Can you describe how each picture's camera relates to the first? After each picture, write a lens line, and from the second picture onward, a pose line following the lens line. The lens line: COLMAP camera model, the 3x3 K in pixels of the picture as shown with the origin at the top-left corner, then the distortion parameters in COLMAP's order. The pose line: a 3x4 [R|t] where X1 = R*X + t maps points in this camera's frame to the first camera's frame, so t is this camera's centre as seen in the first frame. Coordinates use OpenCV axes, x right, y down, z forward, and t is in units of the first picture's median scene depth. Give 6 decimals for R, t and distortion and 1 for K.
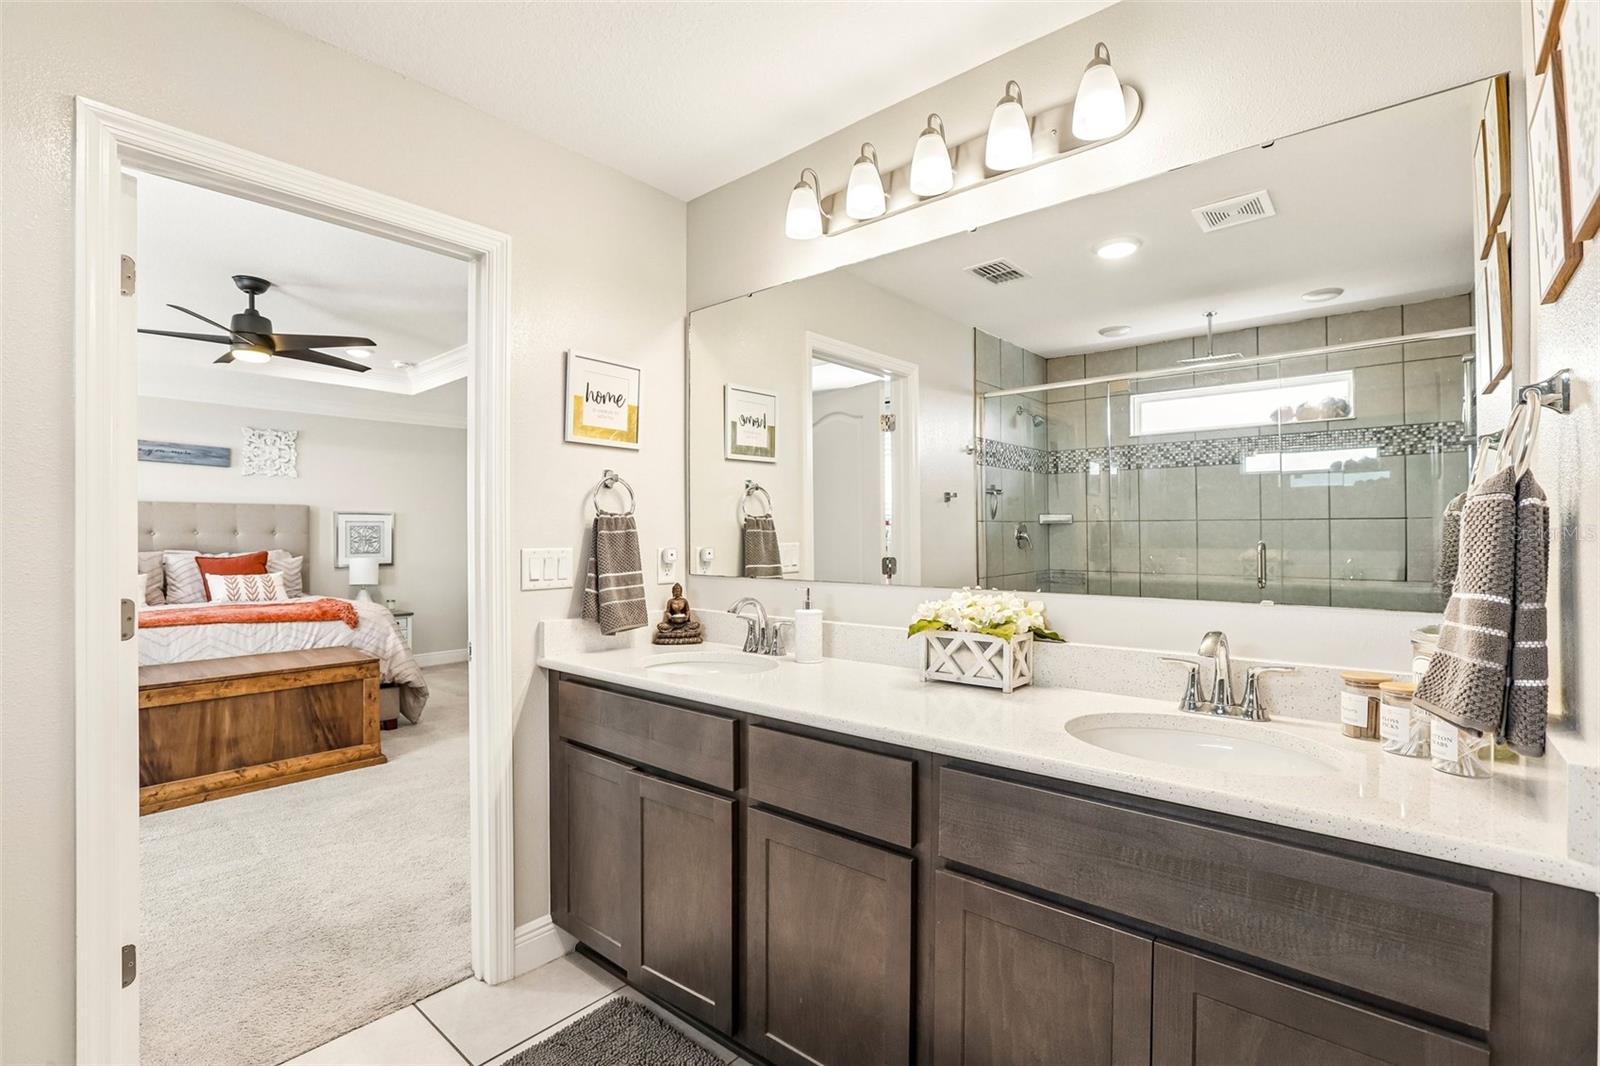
lens RADIAL K [[734.0, 0, 802.0], [0, 734.0, 530.2], [0, 0, 1]] dist [-0.040118, 0.011102]
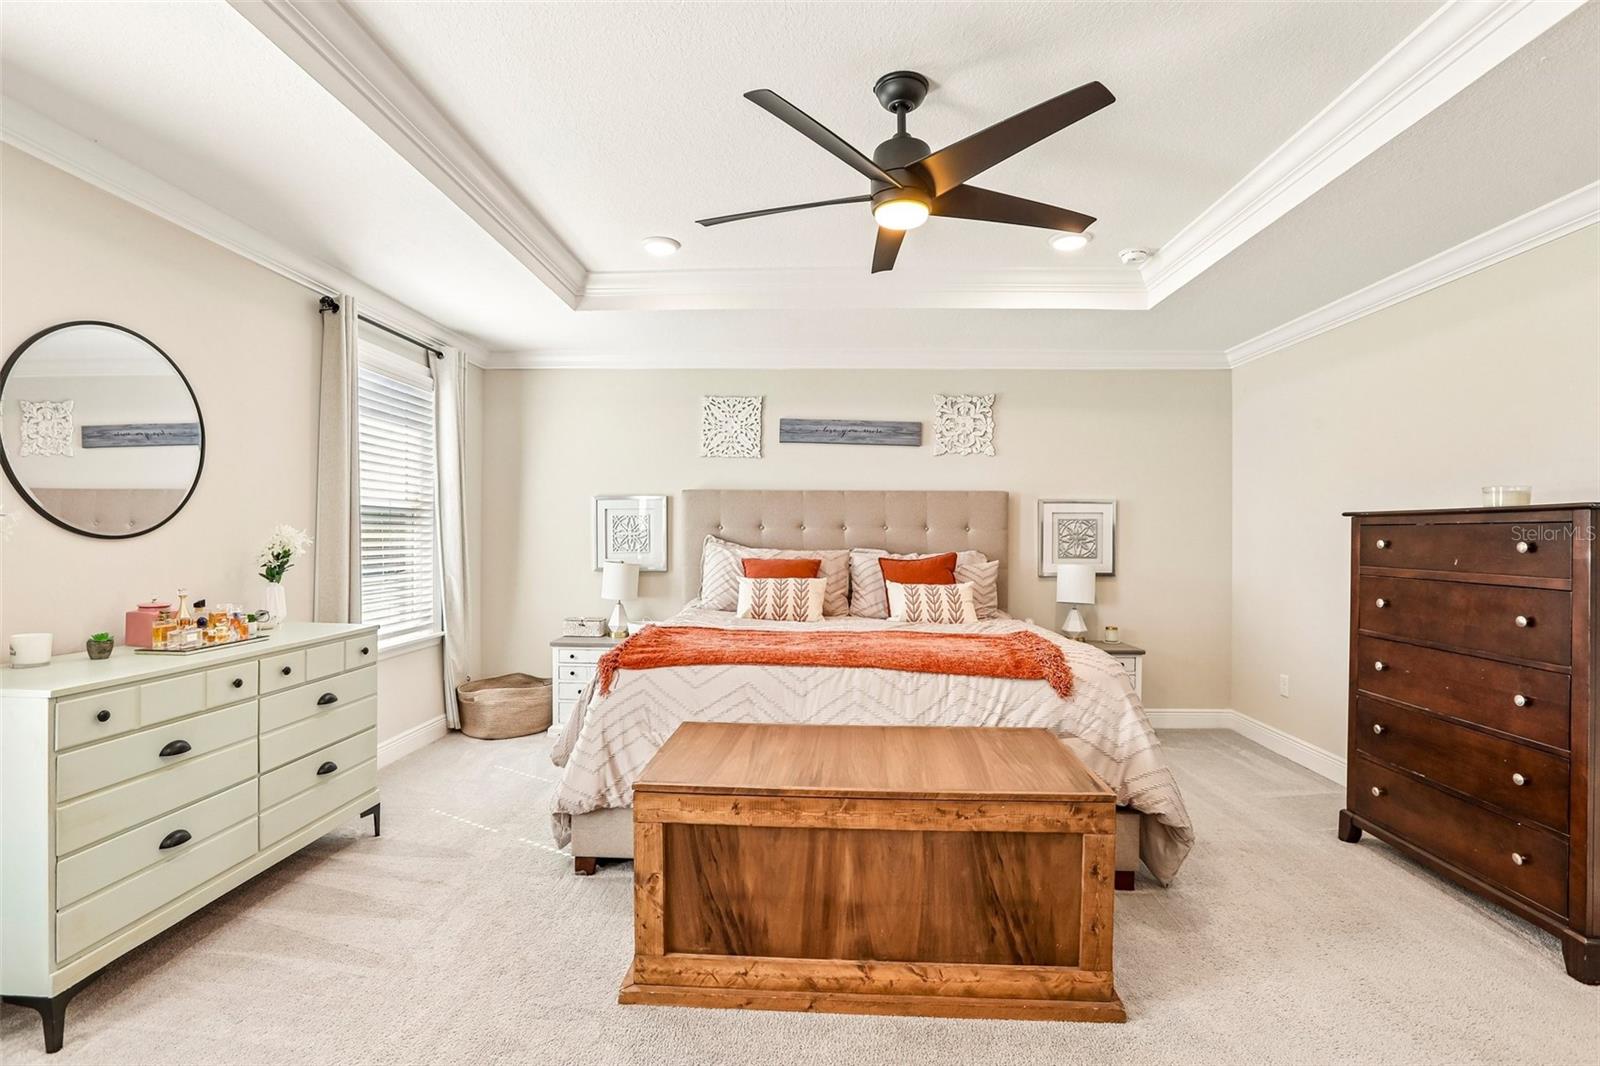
lens RADIAL K [[734.0, 0, 795.1], [0, 734.0, 531.6], [0, 0, 1]] dist [-0.040118, 0.011102]
pose [[0.620881, 0.007049, -0.783874, -0.298846], [-0.004667, 0.999975, 0.005295, 0.004994], [0.783891, 0.000371, 0.620898, 0.472435]]
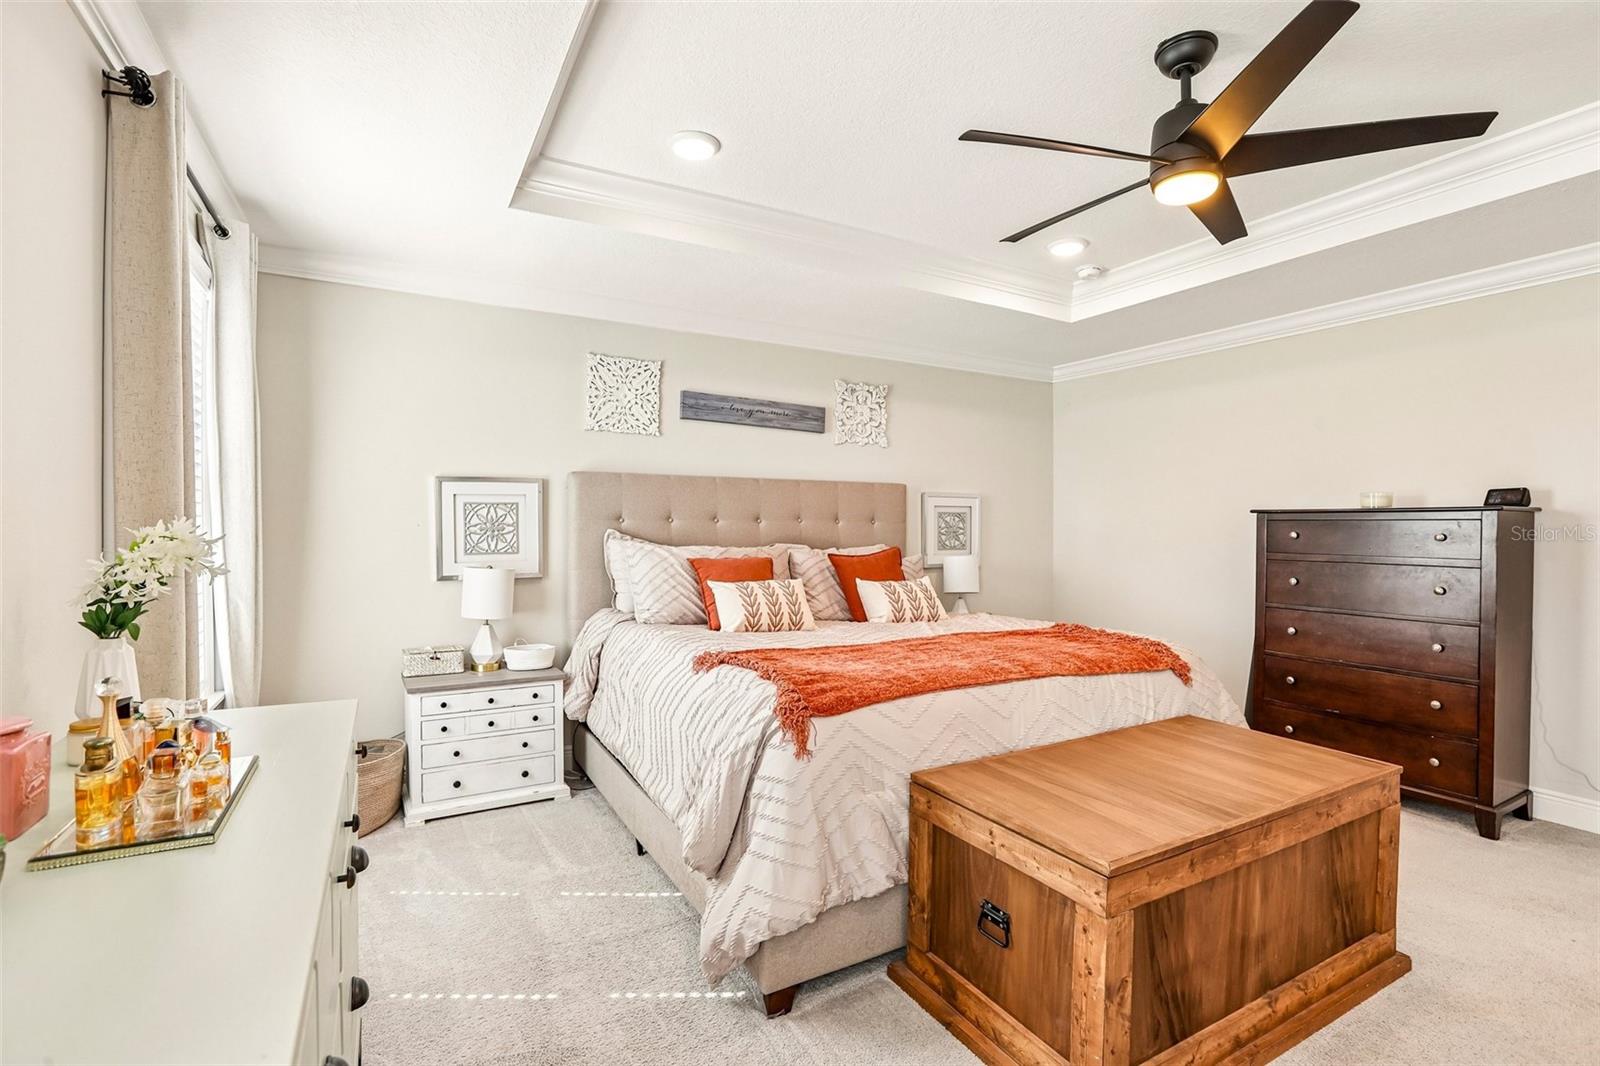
lens RADIAL K [[734.0, 0, 778.0], [0, 734.0, 532.0], [0, 0, 1]] dist [-0.040118, 0.011102]
pose [[0.940444, 0.011868, -0.339740, -0.715242], [-0.006400, 0.999831, 0.017210, 0.003429], [0.339887, -0.014011, 0.940362, 0.321555]]
